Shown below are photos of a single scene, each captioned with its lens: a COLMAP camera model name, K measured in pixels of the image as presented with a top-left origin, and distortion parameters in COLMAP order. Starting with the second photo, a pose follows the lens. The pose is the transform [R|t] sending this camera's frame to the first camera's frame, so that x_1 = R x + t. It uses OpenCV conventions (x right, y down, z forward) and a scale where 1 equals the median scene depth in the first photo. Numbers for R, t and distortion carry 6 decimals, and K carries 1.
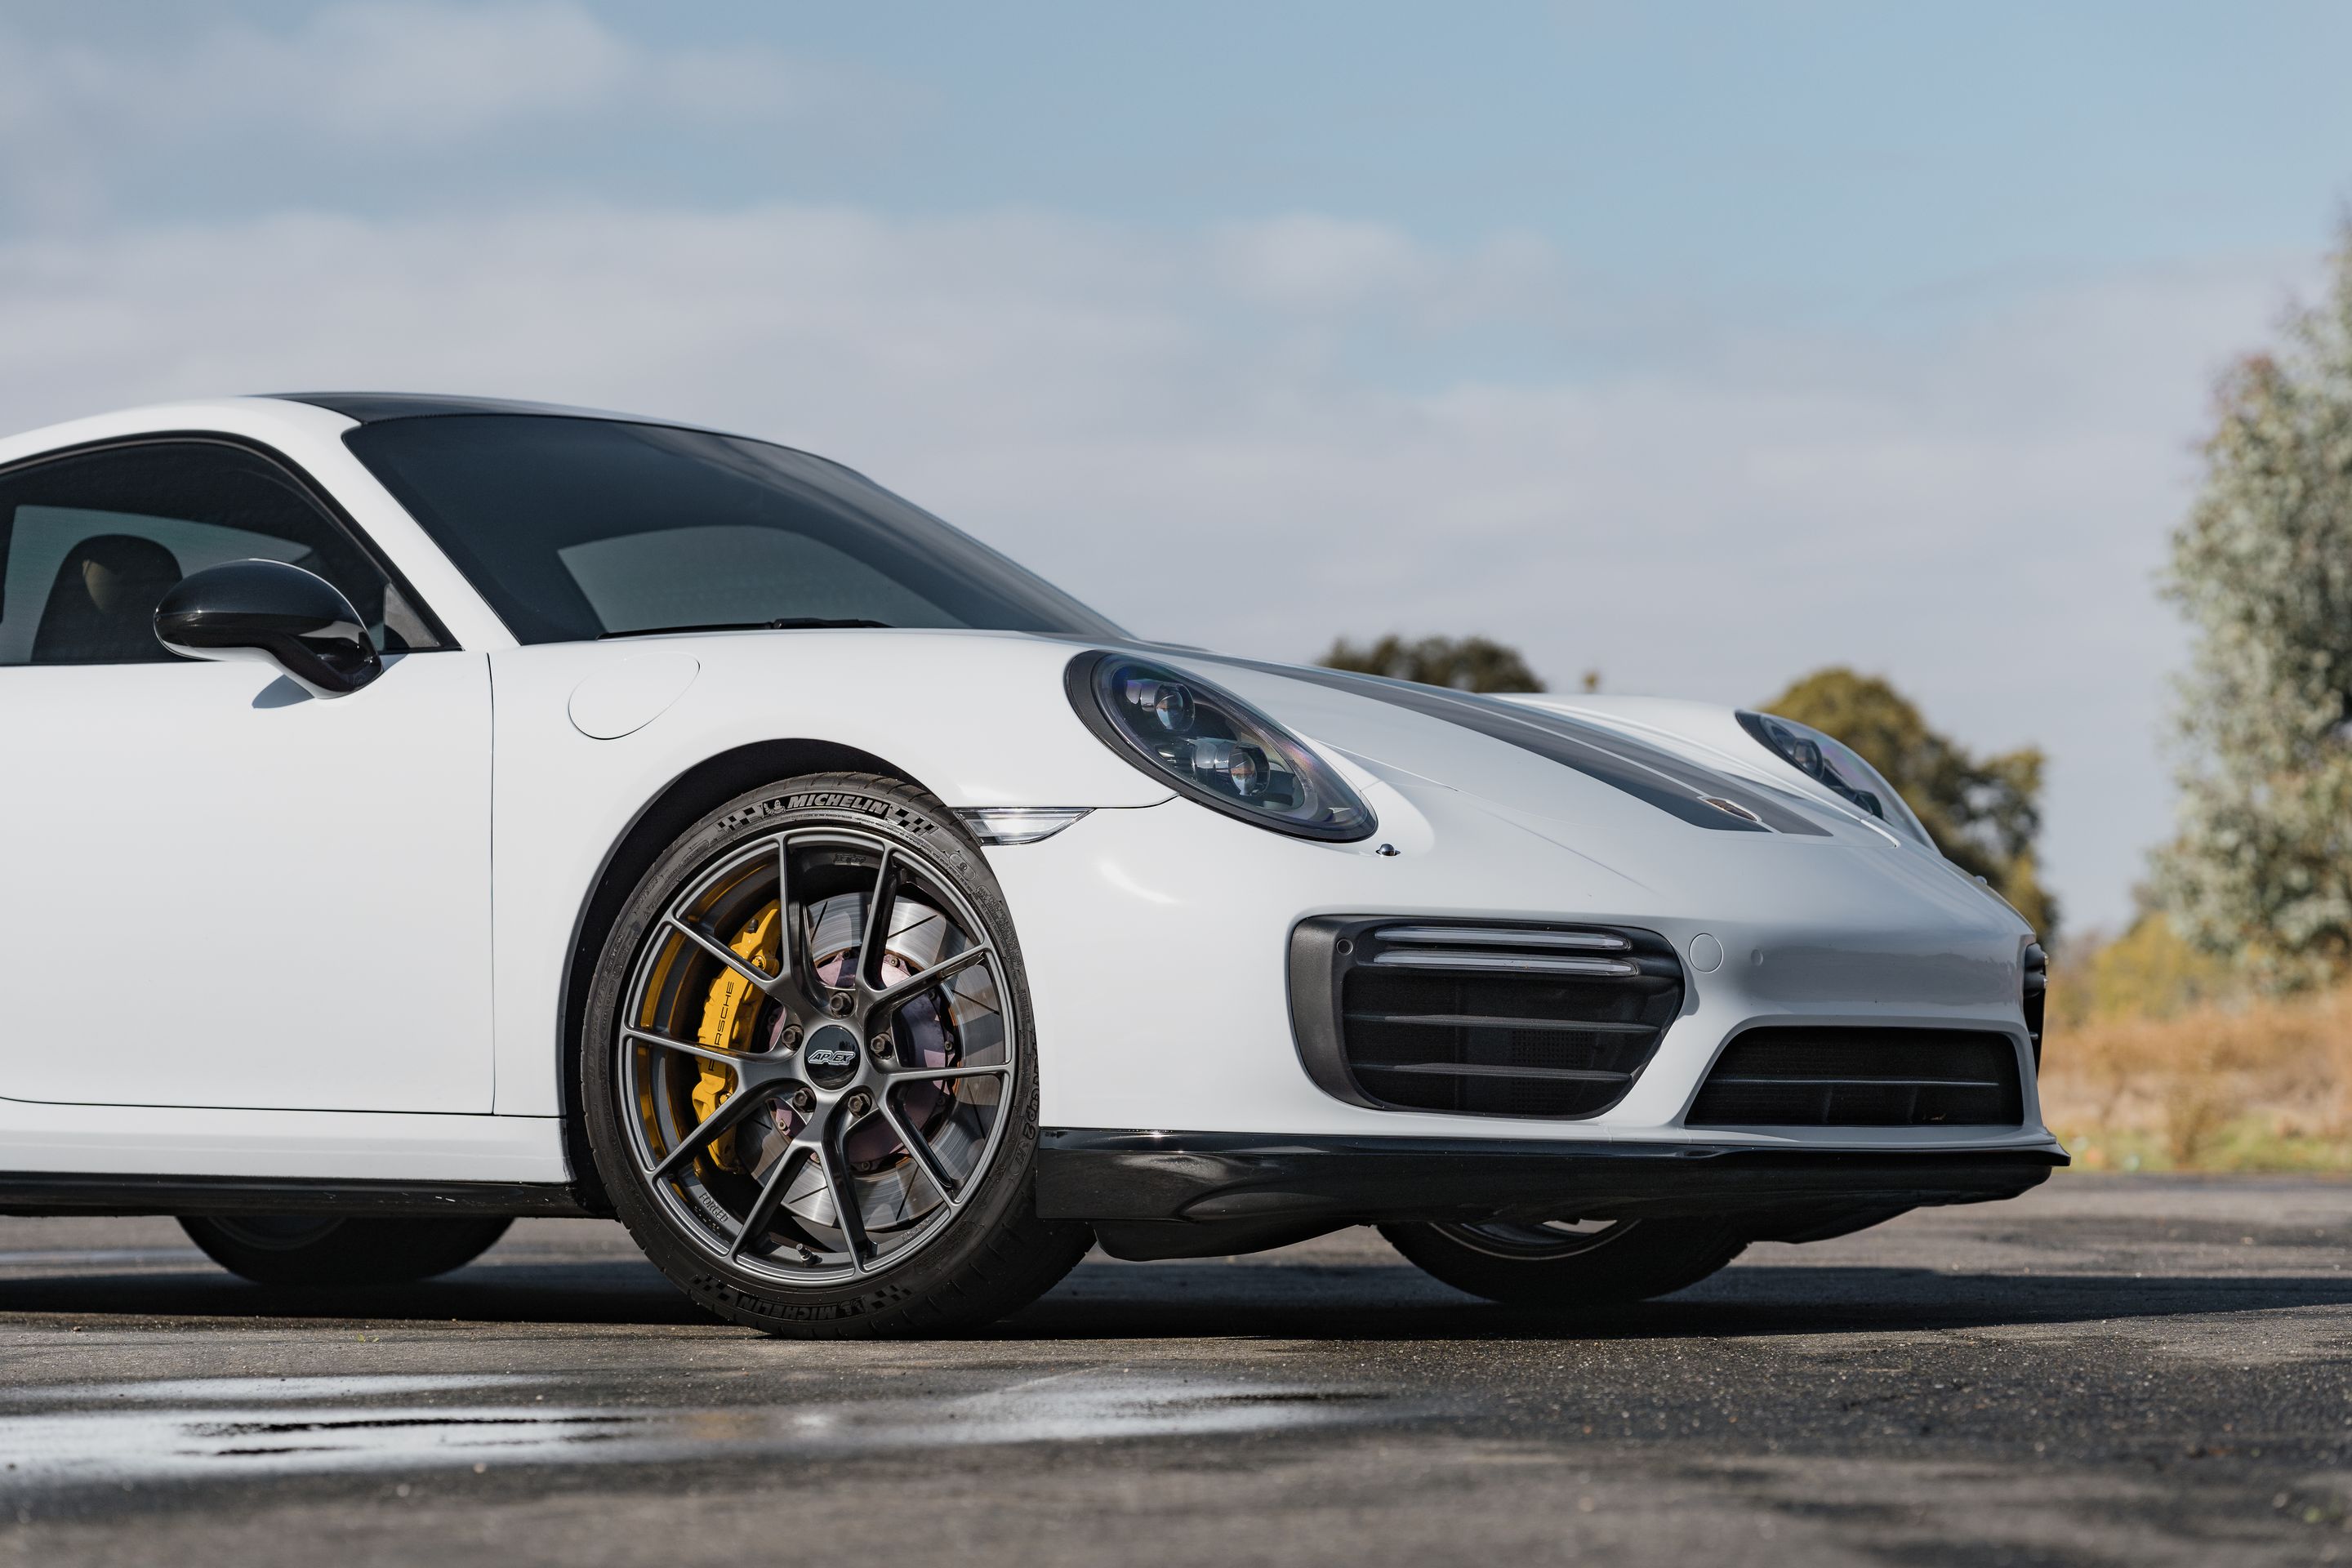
lens RADIAL K [[7558.2, 0, 1176.0], [0, 7558.2, 784.0], [0, 0, 1]] dist [-0.123035, -0.176999]
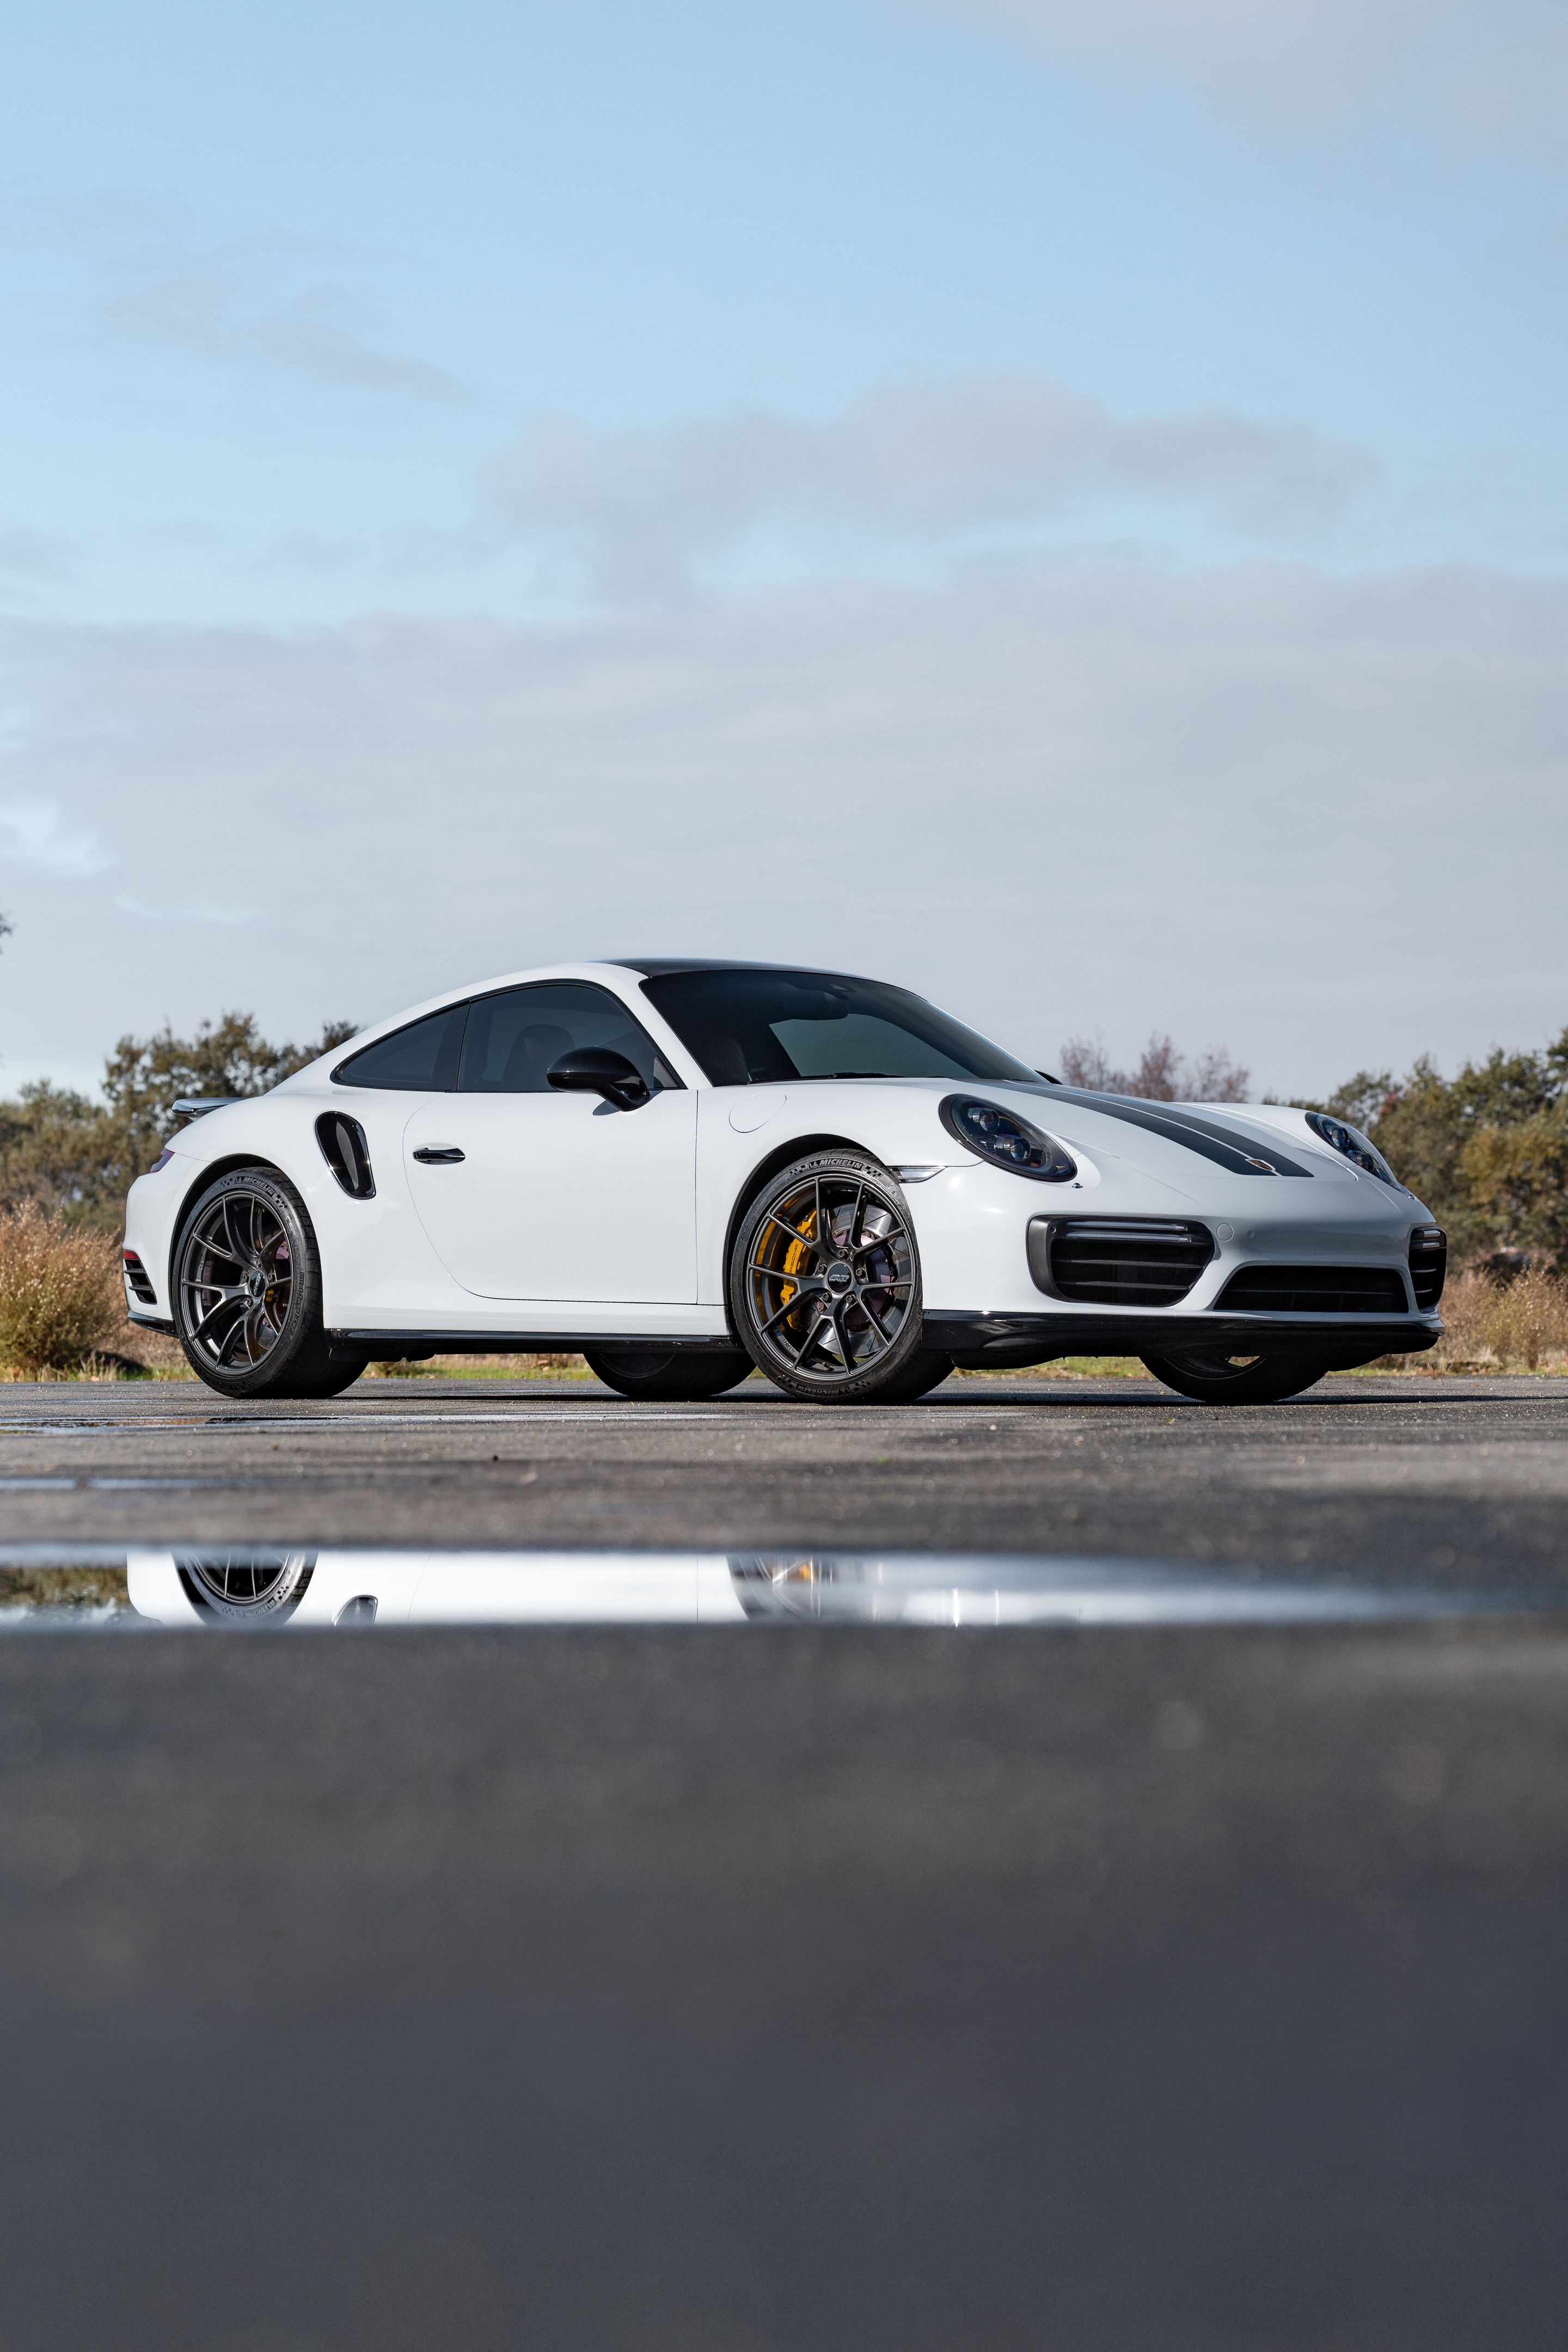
lens RADIAL K [[6942.9, 0, 776.7], [0, 6942.9, 1367.1], [0, 0, 1]] dist [0.343138, 0.033328]
pose [[0.989027, 0.005596, -0.147630, 0.236644], [0.001101, 0.998975, 0.045244, -0.029788], [0.147732, -0.044910, 0.988007, -1.012319]]
